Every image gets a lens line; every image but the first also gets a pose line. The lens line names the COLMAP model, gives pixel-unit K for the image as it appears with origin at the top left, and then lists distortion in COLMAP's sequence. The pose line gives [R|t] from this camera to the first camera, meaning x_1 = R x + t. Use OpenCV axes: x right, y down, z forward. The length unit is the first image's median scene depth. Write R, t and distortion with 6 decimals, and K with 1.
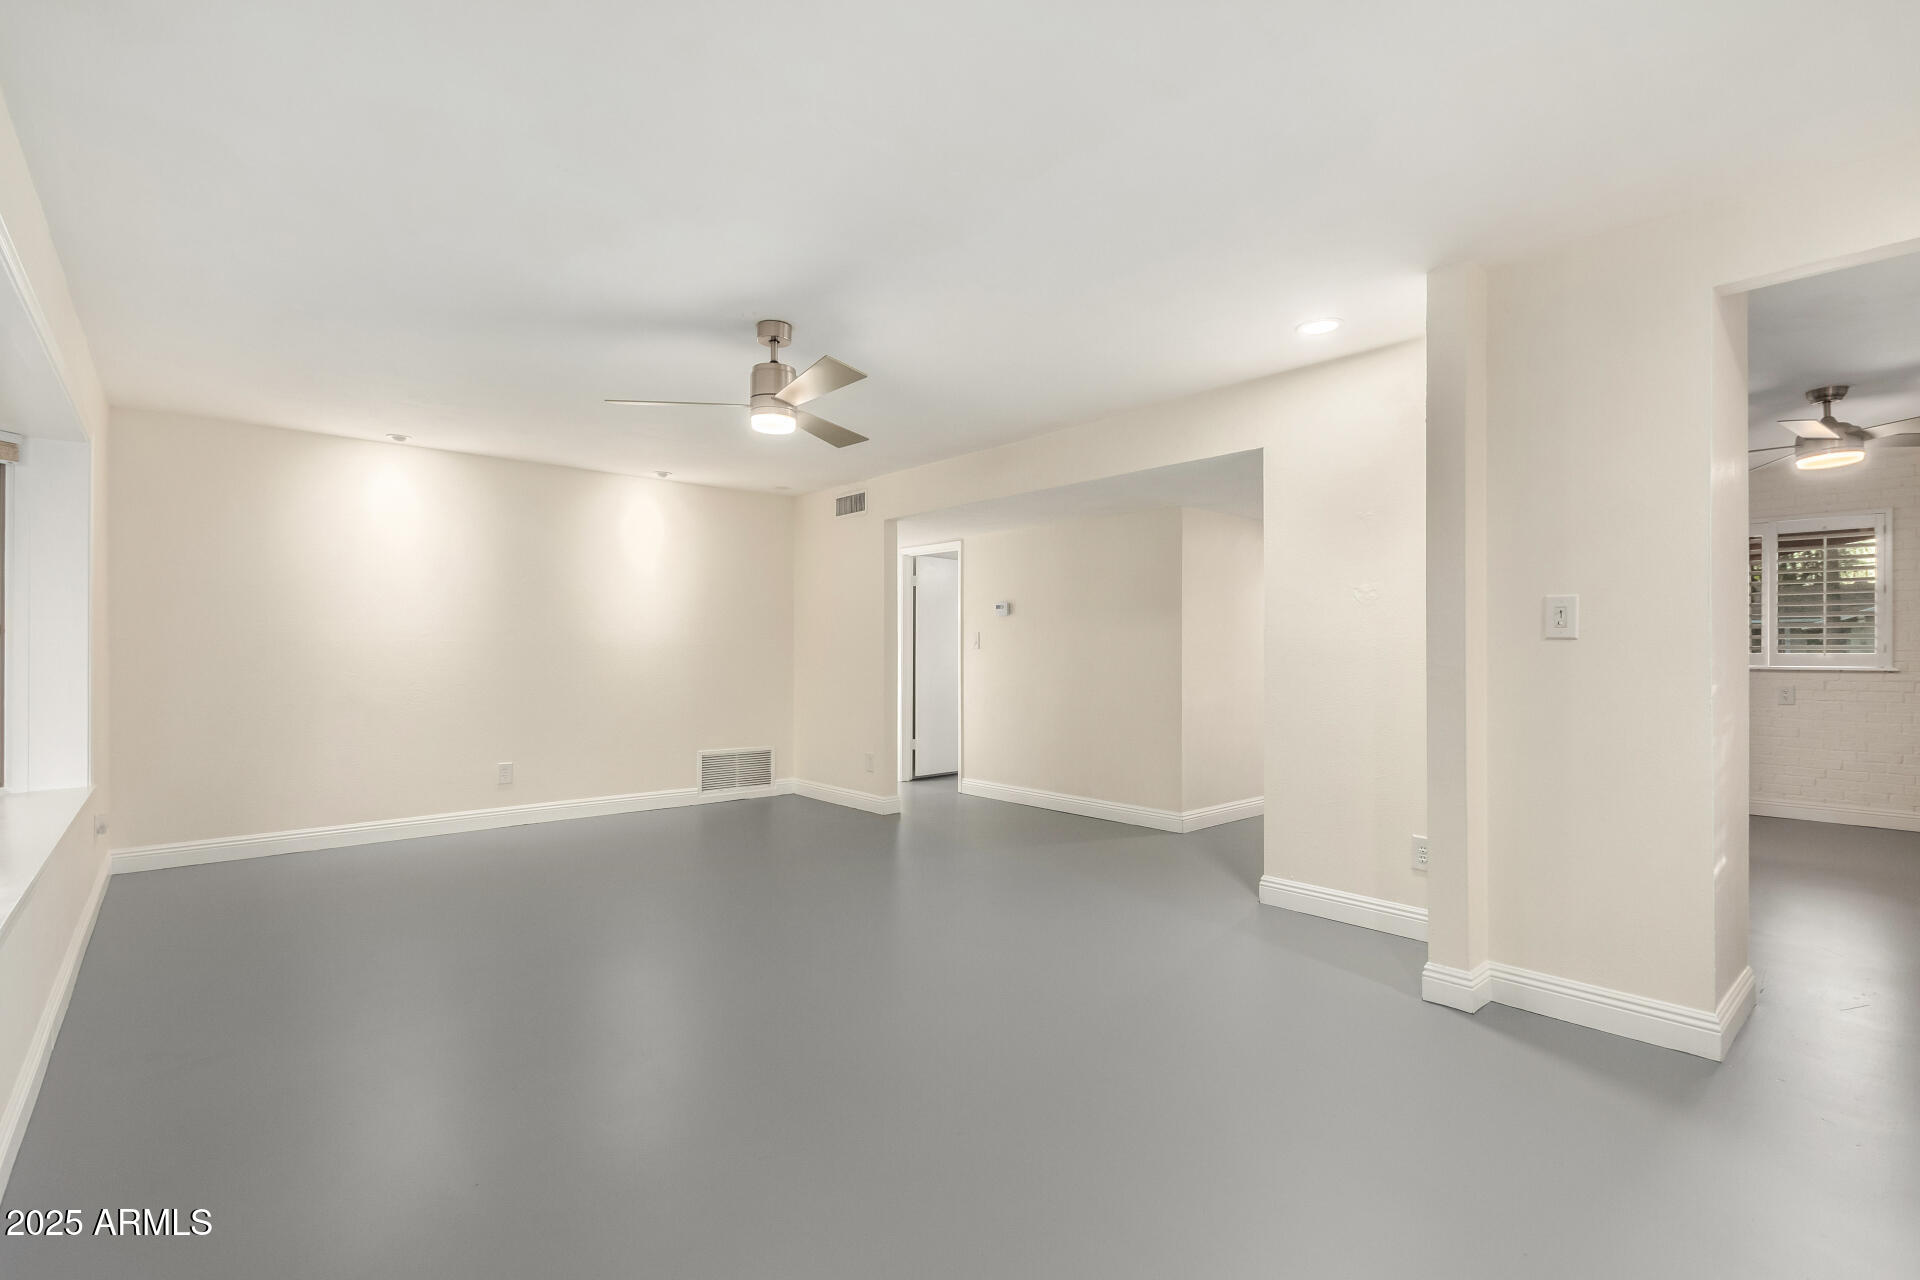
lens RADIAL K [[846.0, 0, 899.5], [0, 846.0, 646.4], [0, 0, 1]] dist [0.007743, 0.000324]
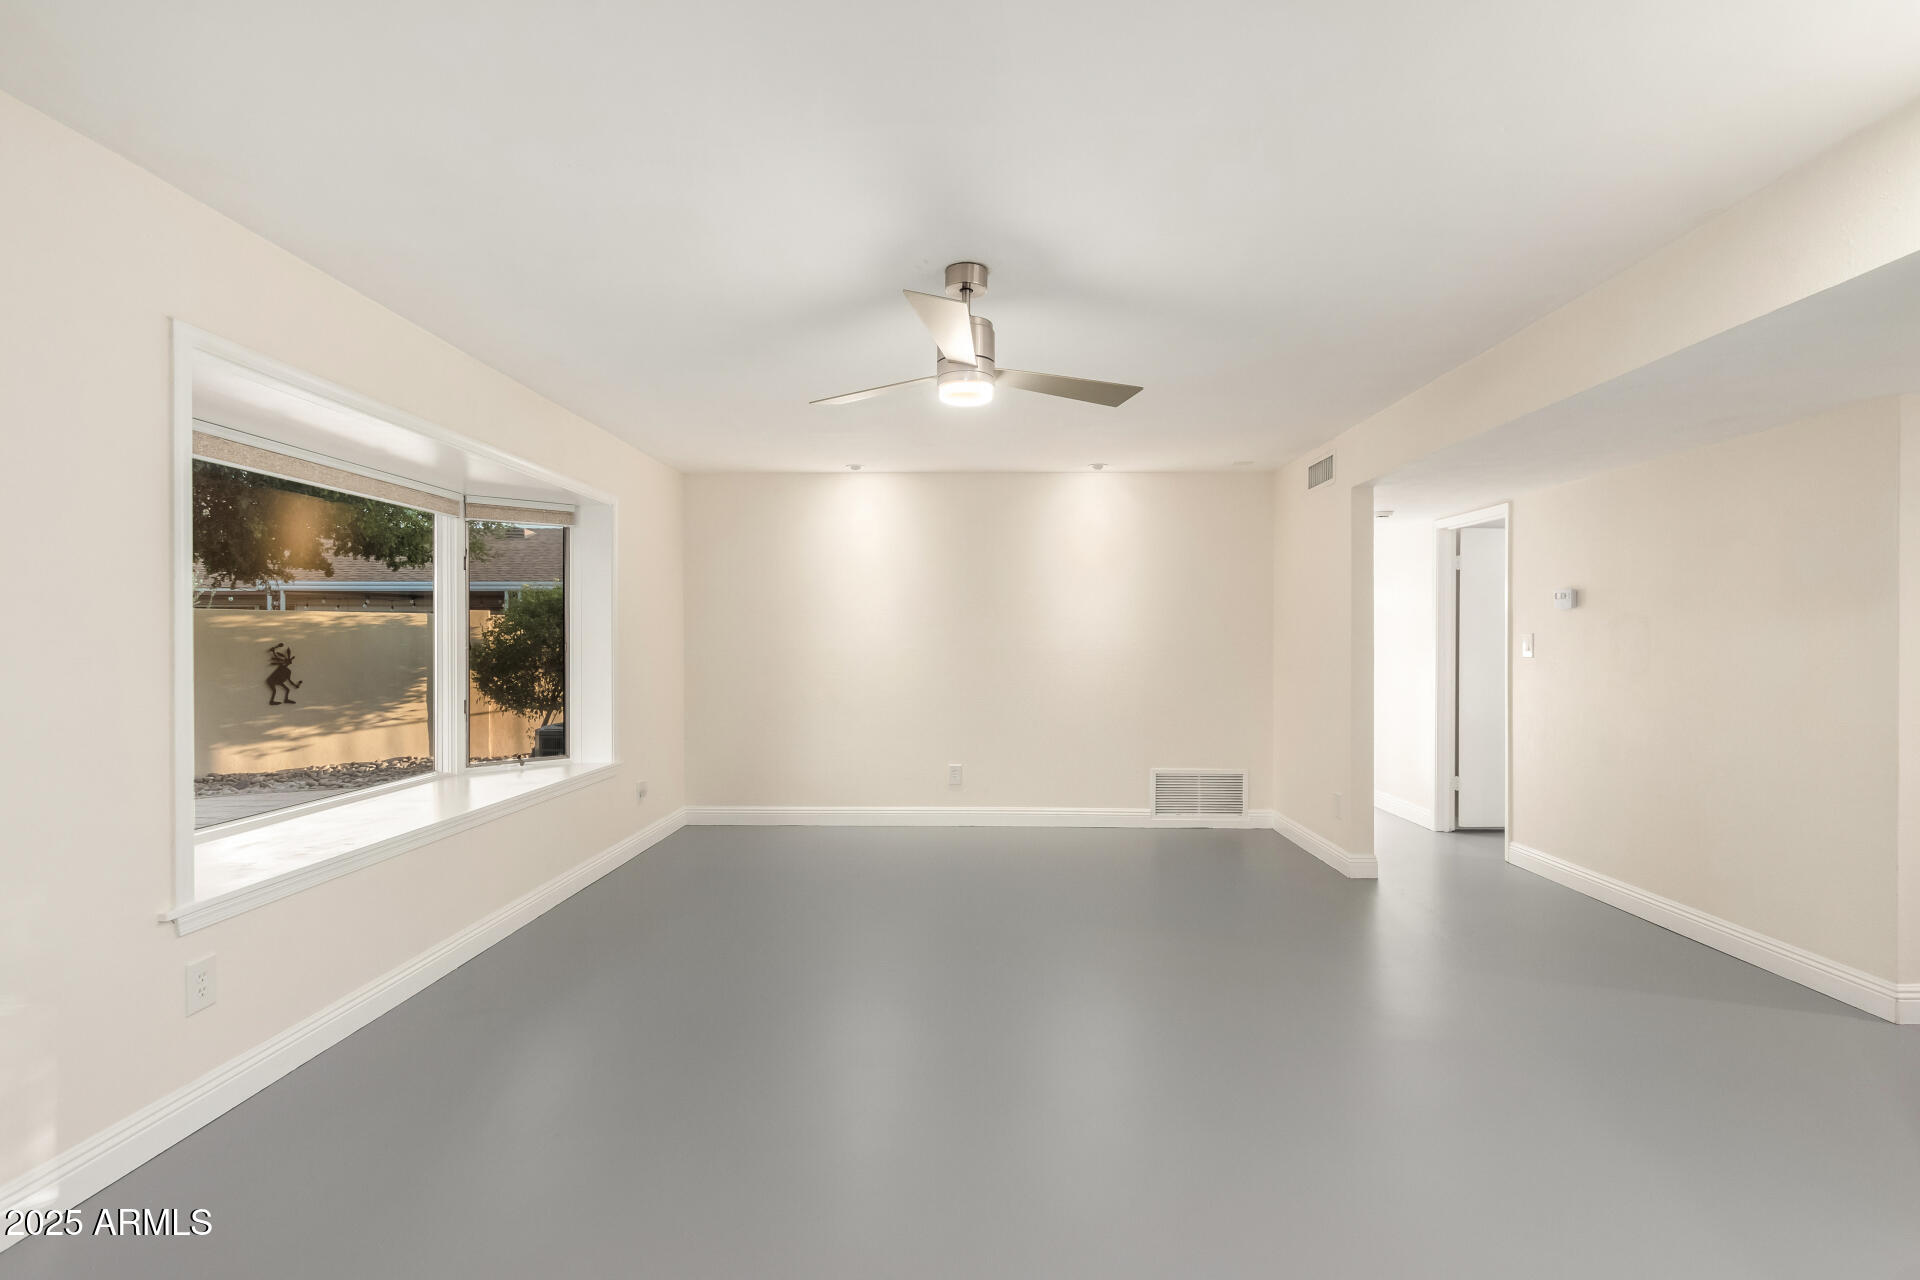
lens RADIAL K [[846.0, 0, 899.5], [0, 846.0, 646.4], [0, 0, 1]] dist [0.007743, 0.000324]
pose [[0.778103, -0.001892, -0.628134, 0.121942], [0.005478, 0.999978, 0.003774, -0.011052], [0.628113, -0.006378, 0.778096, 0.134318]]
